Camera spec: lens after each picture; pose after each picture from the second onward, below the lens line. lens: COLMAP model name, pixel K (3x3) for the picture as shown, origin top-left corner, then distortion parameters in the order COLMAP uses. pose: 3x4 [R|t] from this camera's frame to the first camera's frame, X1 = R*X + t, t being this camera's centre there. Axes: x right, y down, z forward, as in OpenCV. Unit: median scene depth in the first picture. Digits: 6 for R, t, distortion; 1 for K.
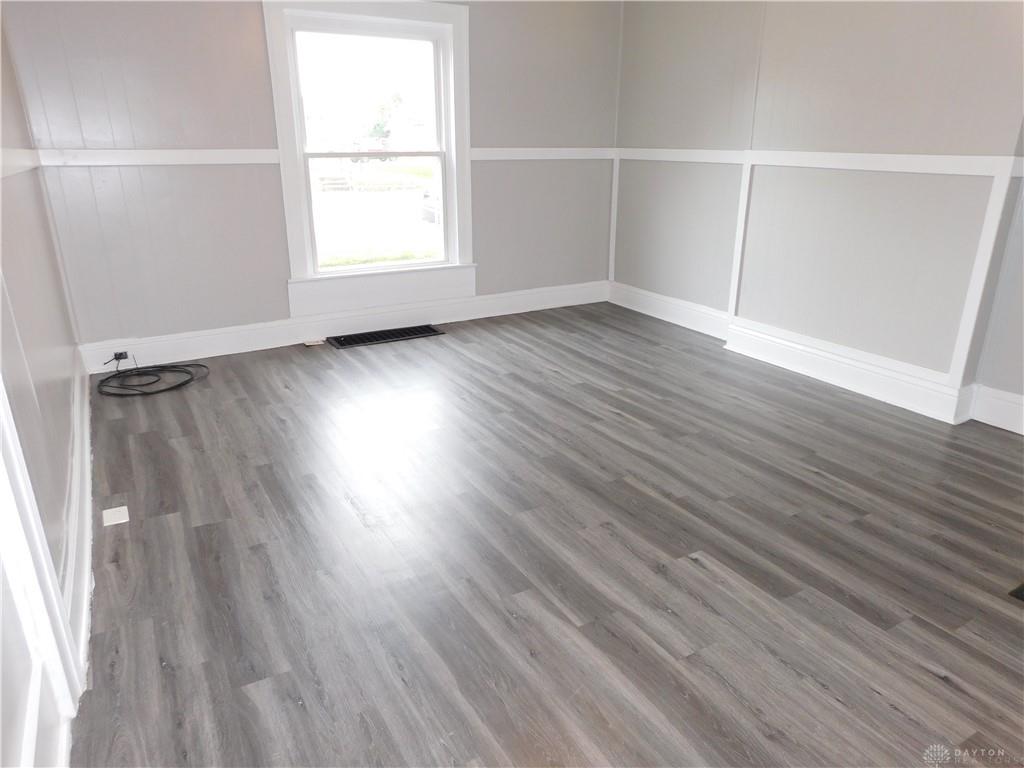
lens RADIAL K [[688.0, 0, 519.8], [0, 688.0, 385.2], [0, 0, 1]] dist [-0.060751, 0.065892]
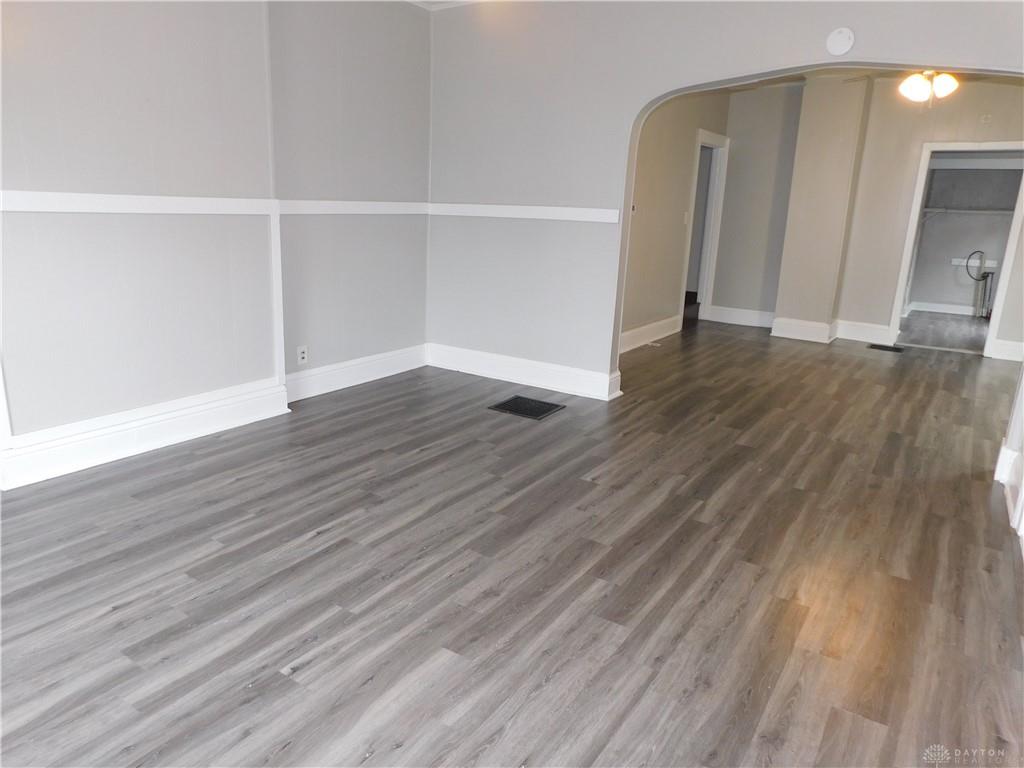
lens RADIAL K [[688.0, 0, 517.9], [0, 688.0, 382.8], [0, 0, 1]] dist [-0.060751, 0.065892]
pose [[-0.427982, -0.255389, 0.866953, -0.647218], [0.260673, 0.883599, 0.388977, -0.391335], [-0.865379, 0.392466, -0.311591, 1.083636]]
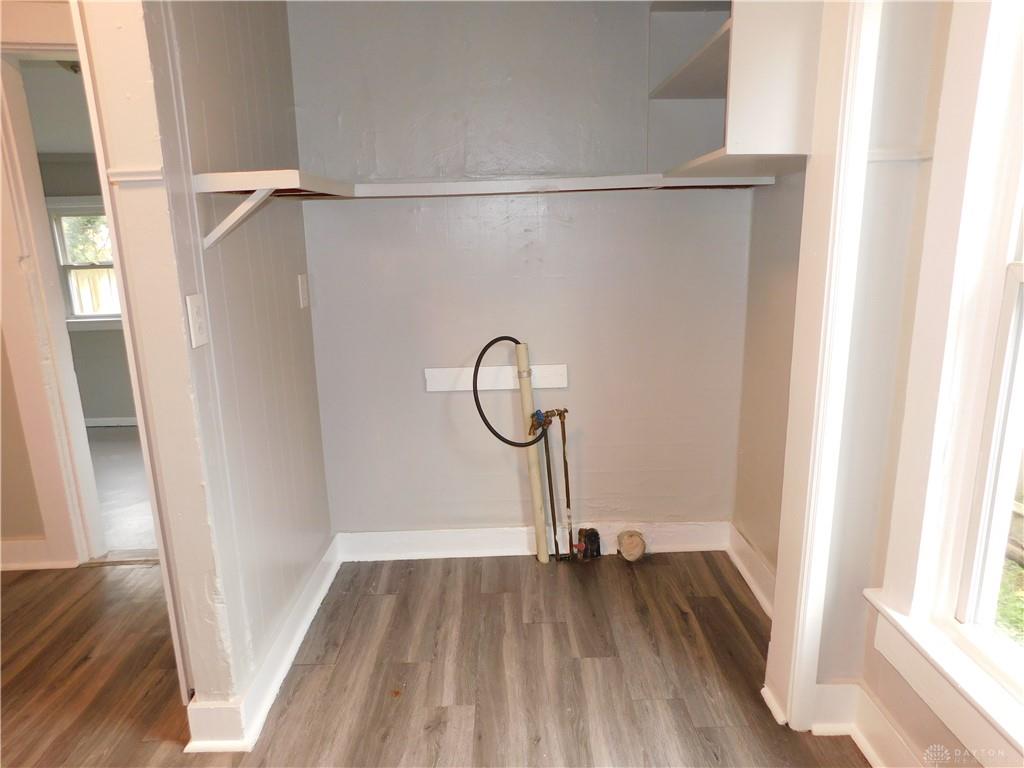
lens RADIAL K [[688.0, 0, 513.0], [0, 688.0, 384.6], [0, 0, 1]] dist [-0.060751, 0.065892]
pose [[-0.862815, -0.111784, 0.493006, -0.635007], [0.182374, 0.840737, 0.509804, -0.384469], [-0.471476, 0.529778, -0.705014, 1.064166]]
